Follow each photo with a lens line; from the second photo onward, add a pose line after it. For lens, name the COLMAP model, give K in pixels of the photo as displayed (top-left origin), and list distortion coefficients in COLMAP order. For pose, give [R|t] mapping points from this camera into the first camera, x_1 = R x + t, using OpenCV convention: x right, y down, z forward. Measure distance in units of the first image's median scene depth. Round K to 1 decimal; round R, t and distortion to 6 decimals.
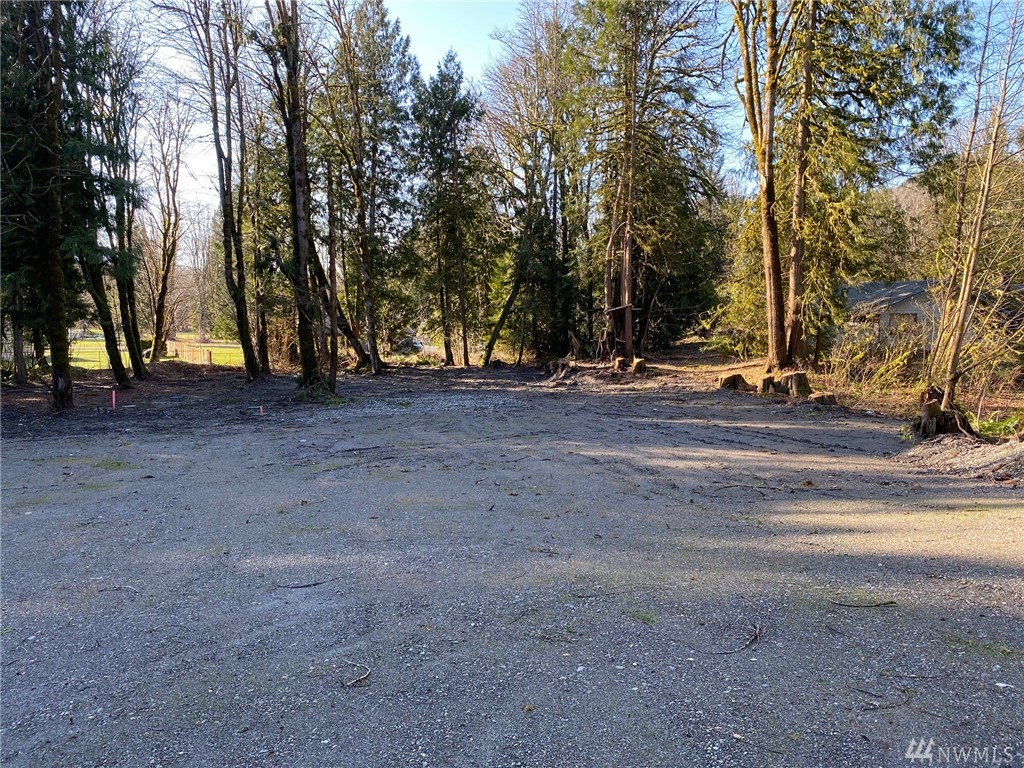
lens RADIAL K [[783.4, 0, 512.0], [0, 783.4, 384.0], [0, 0, 1]] dist [-0.028337, 0.051262]
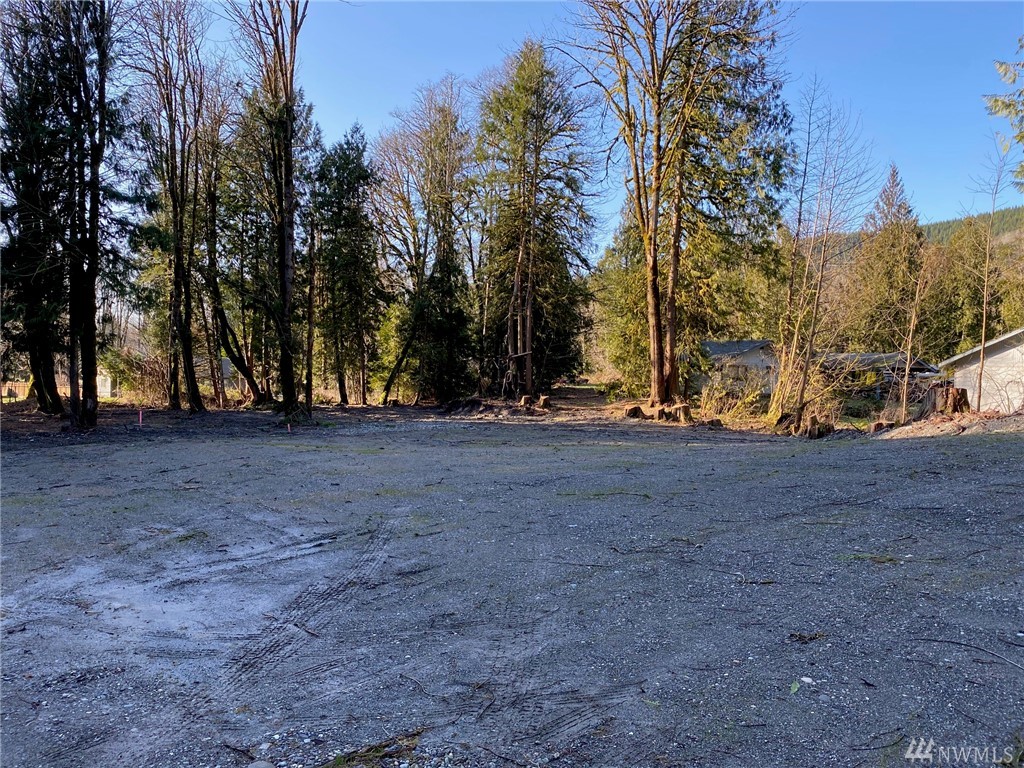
lens RADIAL K [[776.6, 0, 512.0], [0, 776.6, 384.0], [0, 0, 1]] dist [0.067335, -0.001667]
pose [[0.965145, 0.019667, 0.260975, -0.206526], [-0.001147, 0.997481, -0.070927, 0.034865], [-0.261713, 0.068156, 0.962736, -0.157319]]
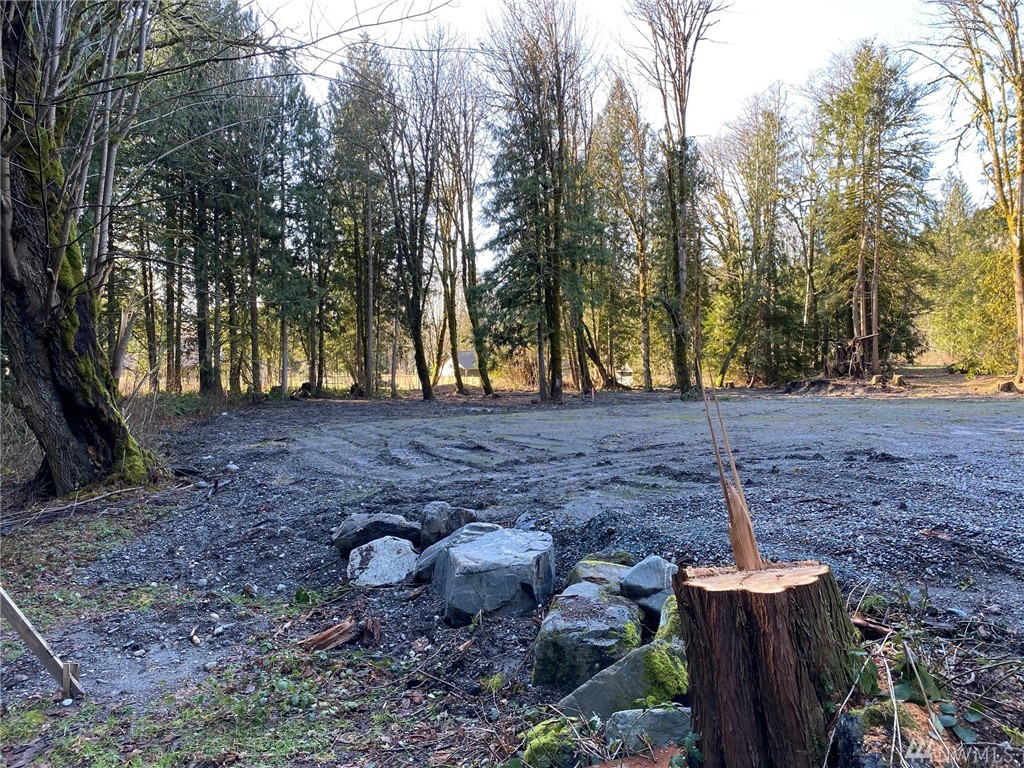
lens RADIAL K [[783.4, 0, 512.0], [0, 783.4, 384.0], [0, 0, 1]] dist [-0.028337, 0.051262]
pose [[0.998648, -0.000489, -0.051972, -0.418080], [-0.002520, 0.998324, -0.057813, 0.059930], [0.051913, 0.057866, 0.996974, -0.331970]]
